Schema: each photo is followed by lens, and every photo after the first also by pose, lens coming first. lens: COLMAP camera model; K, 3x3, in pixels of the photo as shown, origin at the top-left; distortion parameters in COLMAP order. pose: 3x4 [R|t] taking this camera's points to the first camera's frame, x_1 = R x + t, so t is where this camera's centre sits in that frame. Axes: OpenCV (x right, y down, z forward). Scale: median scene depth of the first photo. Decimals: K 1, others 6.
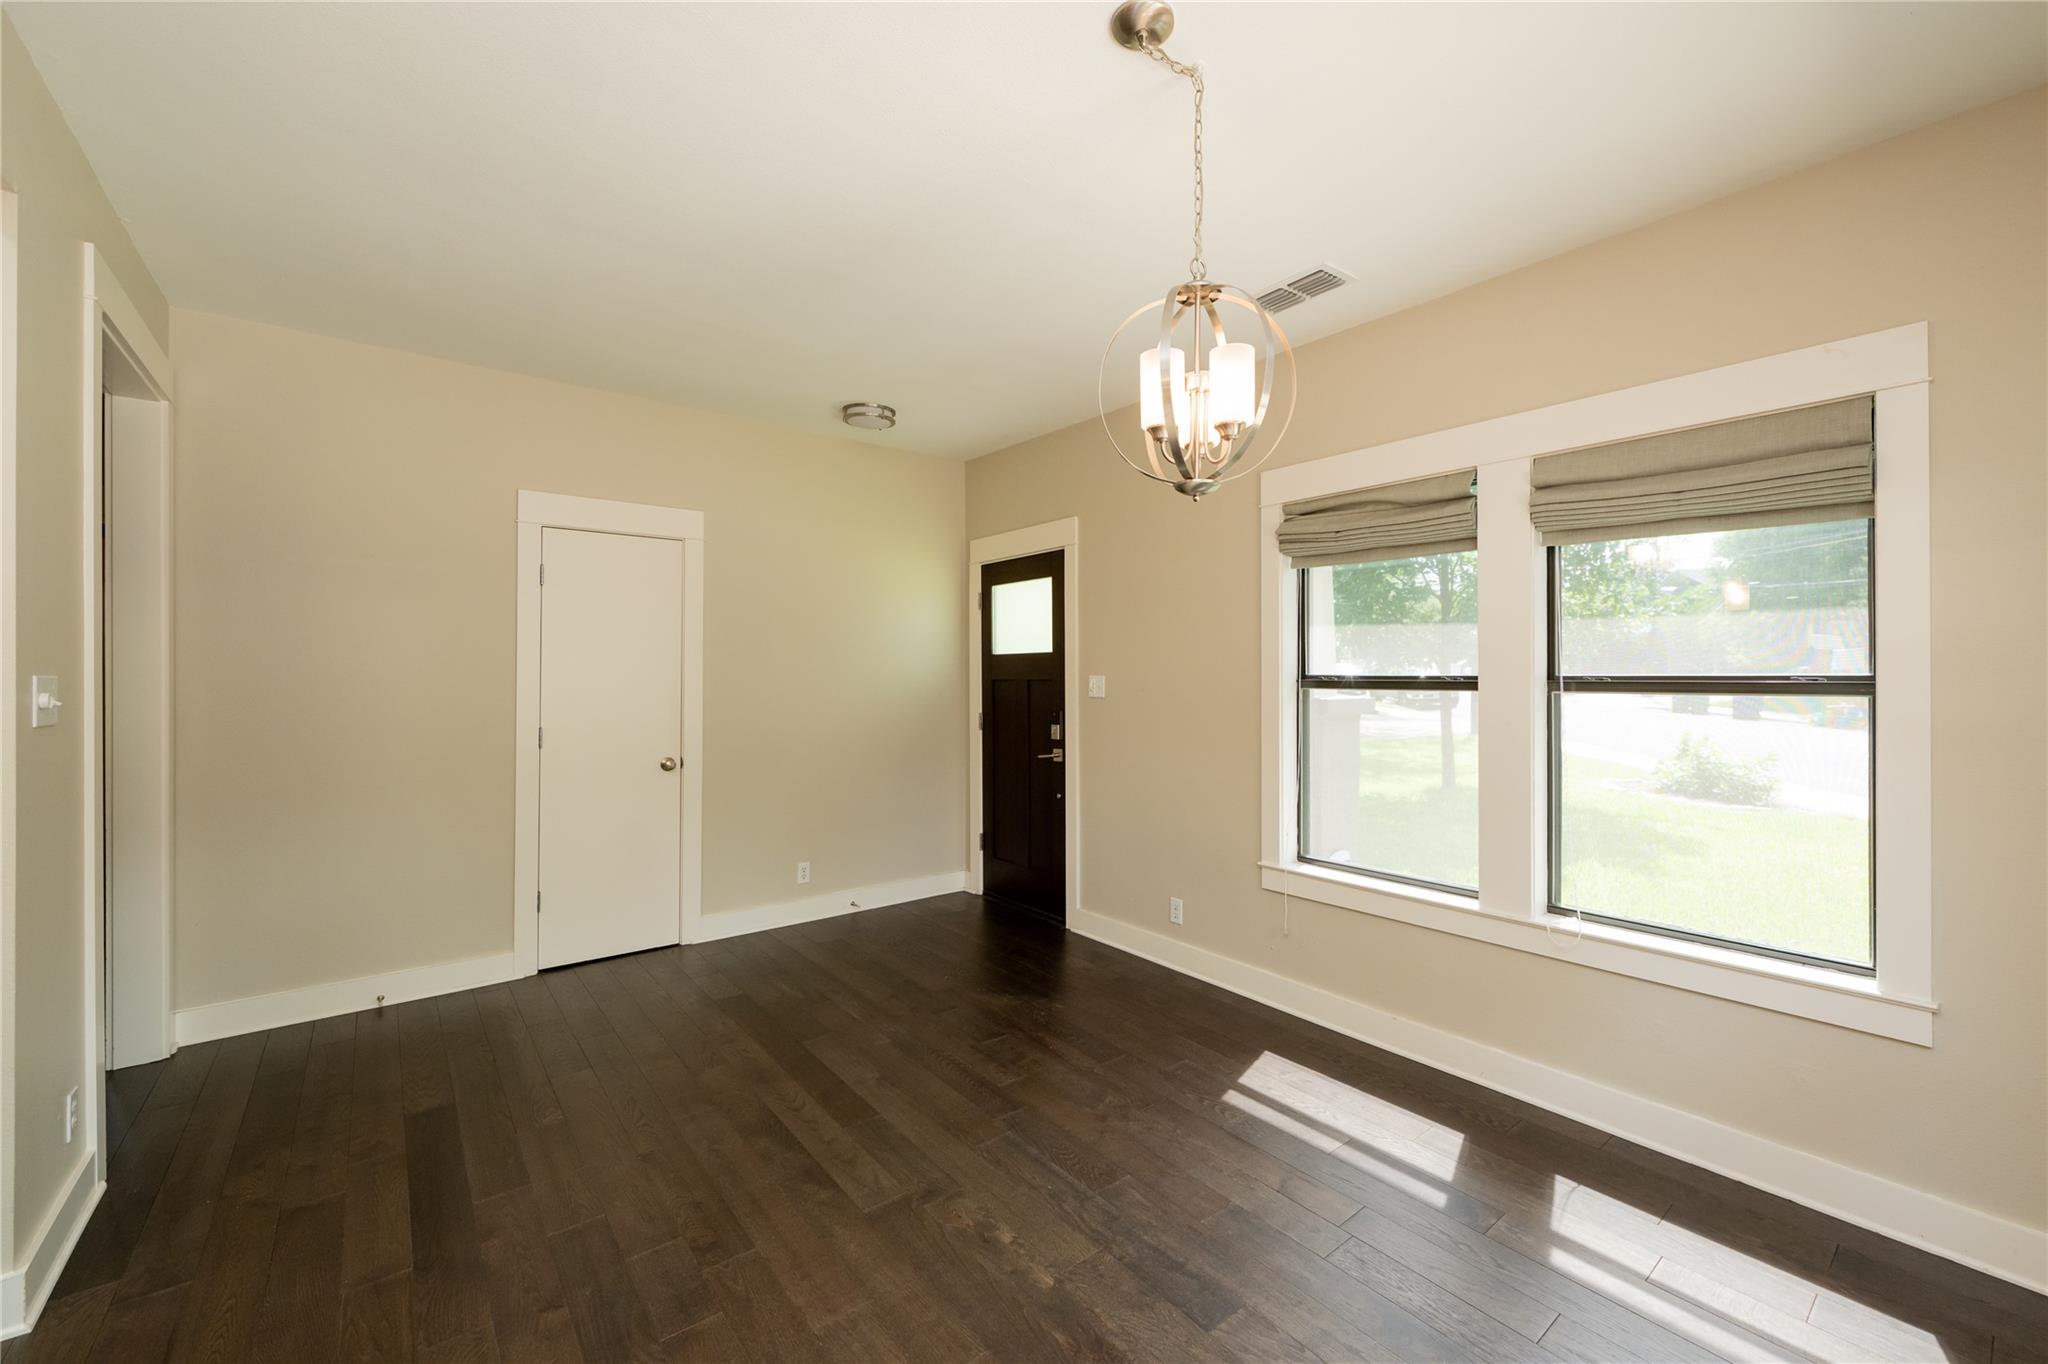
lens RADIAL K [[822.9, 0, 1026.4], [0, 822.9, 672.3], [0, 0, 1]] dist [0.000725, 0.000024]
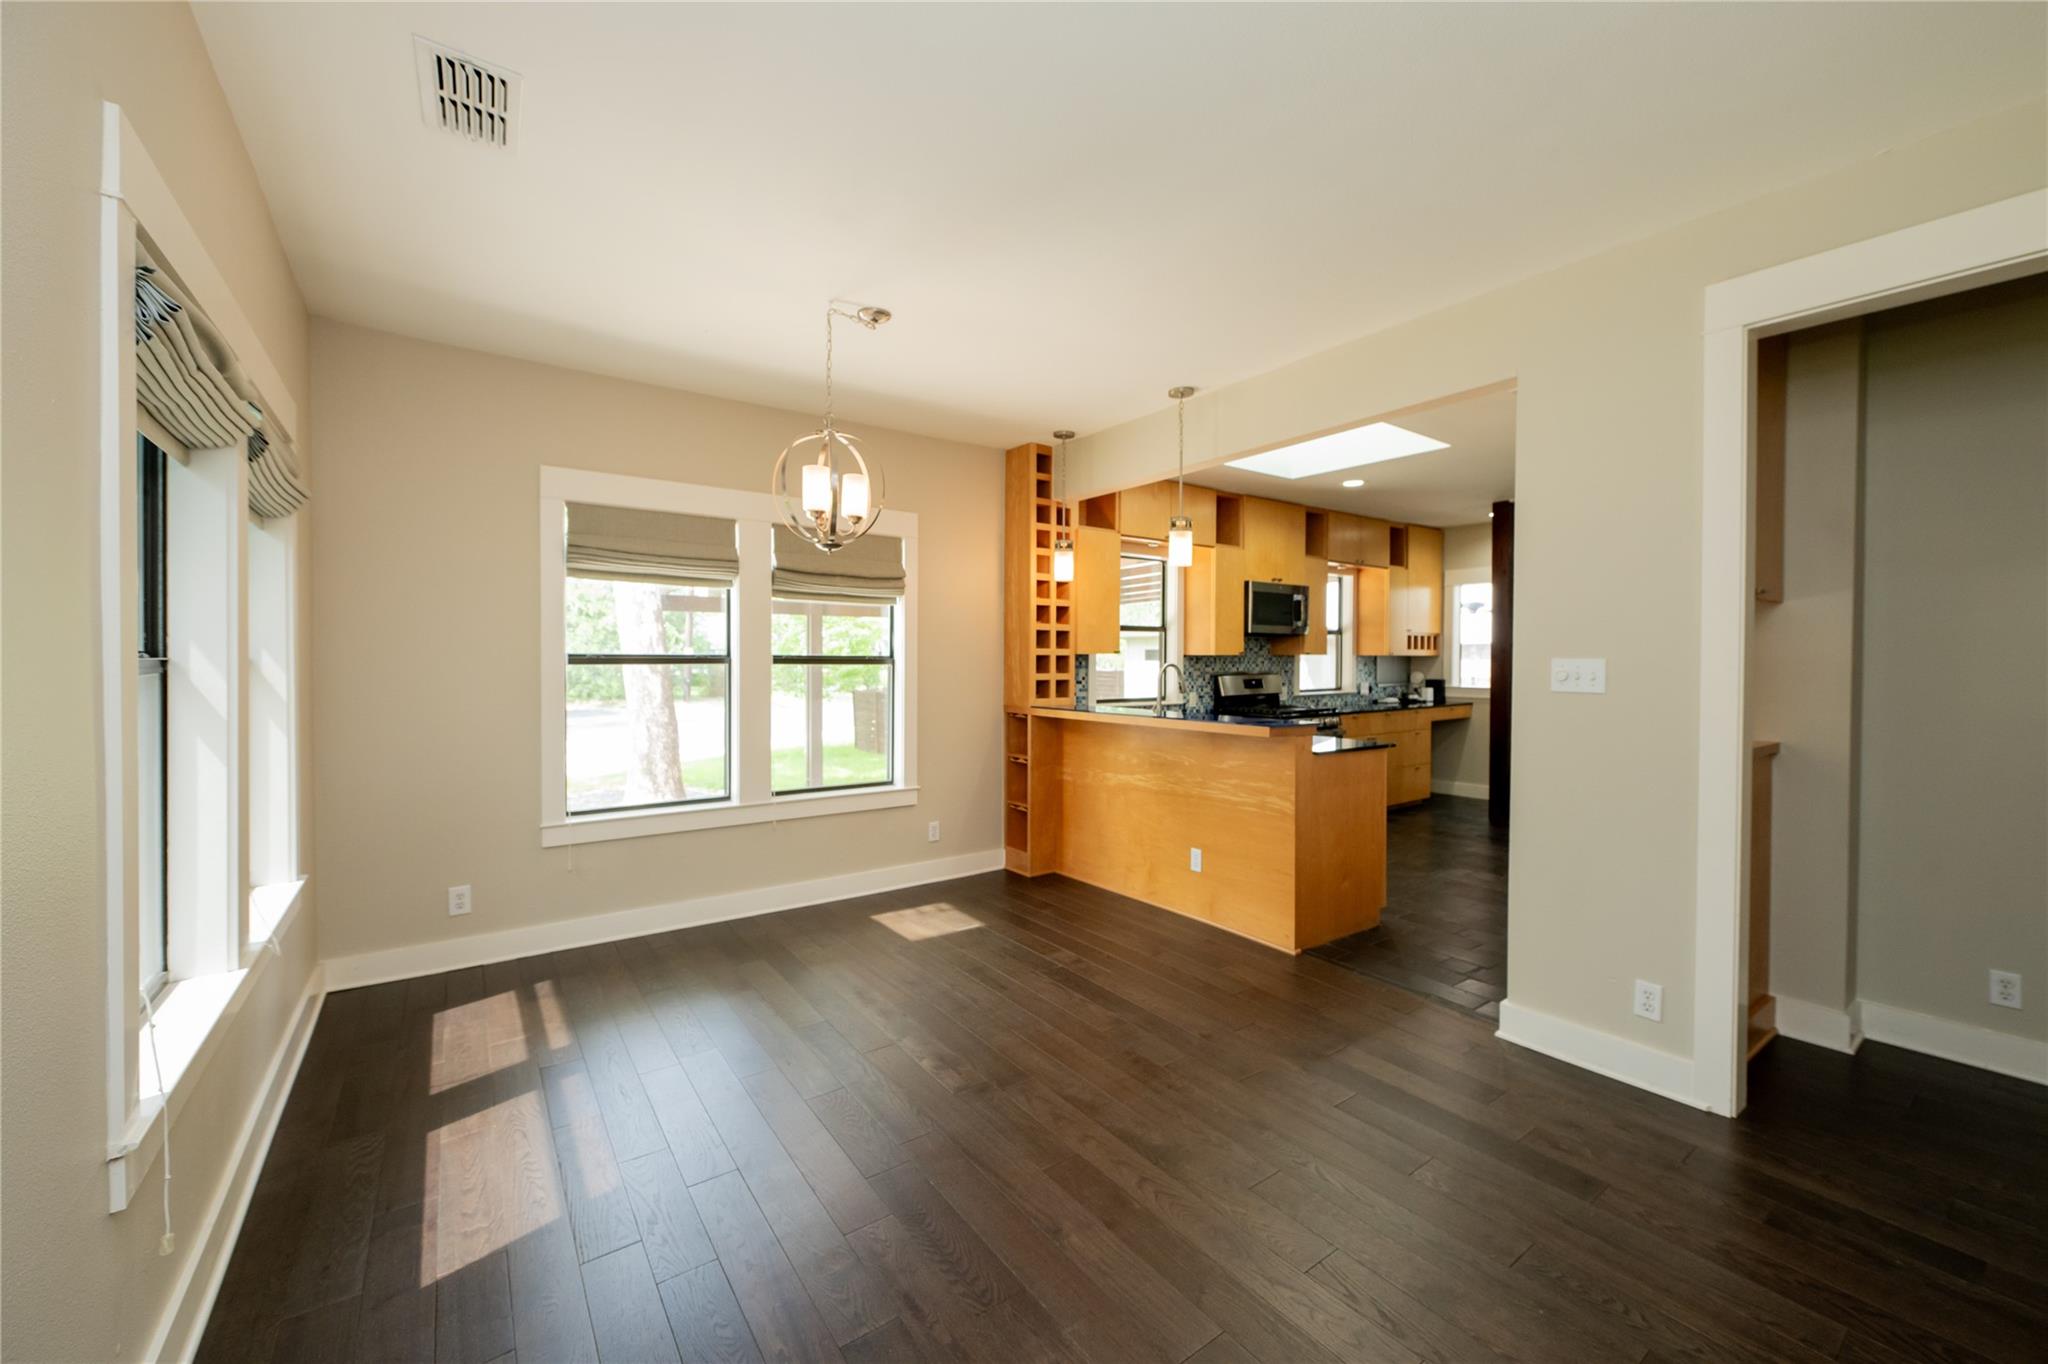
lens RADIAL K [[822.9, 0, 1023.2], [0, 822.9, 671.1], [0, 0, 1]] dist [0.000725, 0.000024]
pose [[-0.998573, -0.000404, 0.053393, -0.226266], [0.000316, 0.999909, 0.013478, 0.013027], [-0.053394, 0.013476, -0.998483, 2.053661]]
